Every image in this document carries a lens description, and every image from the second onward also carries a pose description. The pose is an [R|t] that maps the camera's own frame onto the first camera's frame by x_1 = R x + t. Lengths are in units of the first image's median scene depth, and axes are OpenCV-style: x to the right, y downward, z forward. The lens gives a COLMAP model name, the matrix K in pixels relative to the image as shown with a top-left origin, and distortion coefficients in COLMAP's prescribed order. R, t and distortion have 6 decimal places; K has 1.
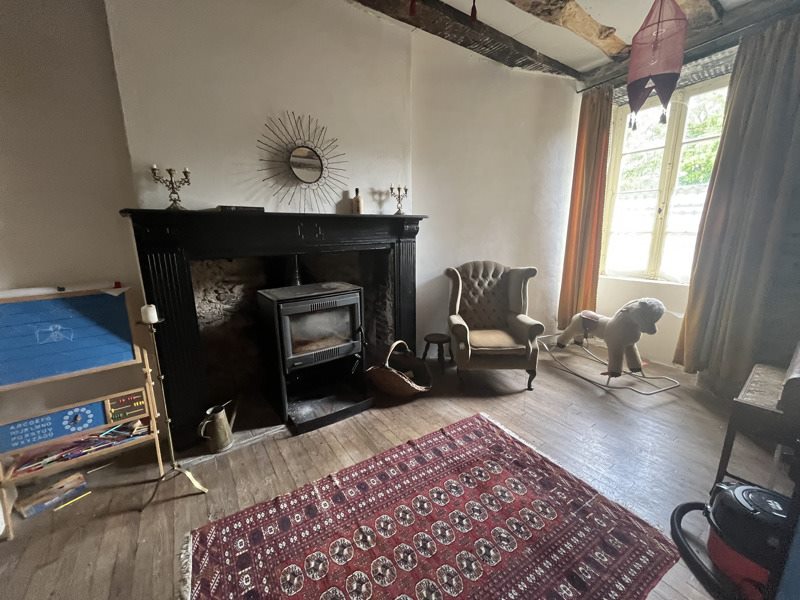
lens RADIAL K [[323.0, 0, 400.6], [0, 323.0, 300.1], [0, 0, 1]] dist [-0.002457, -0.000573]
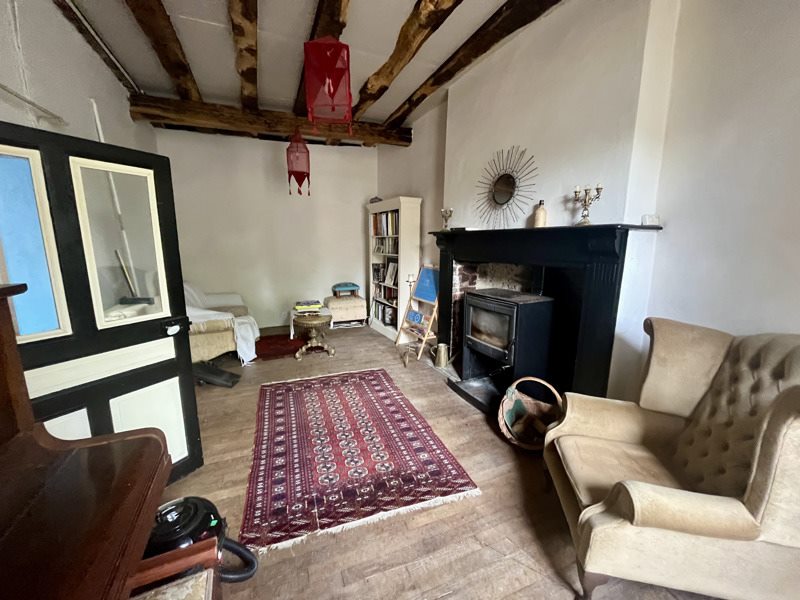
lens RADIAL K [[323.0, 0, 398.4], [0, 323.0, 298.5], [0, 0, 1]] dist [-0.002457, -0.000573]
pose [[-0.211115, 0.185125, -0.959770, 1.108554], [-0.203017, 0.952184, 0.228318, -0.247086], [0.956146, 0.243051, -0.163437, 1.000263]]
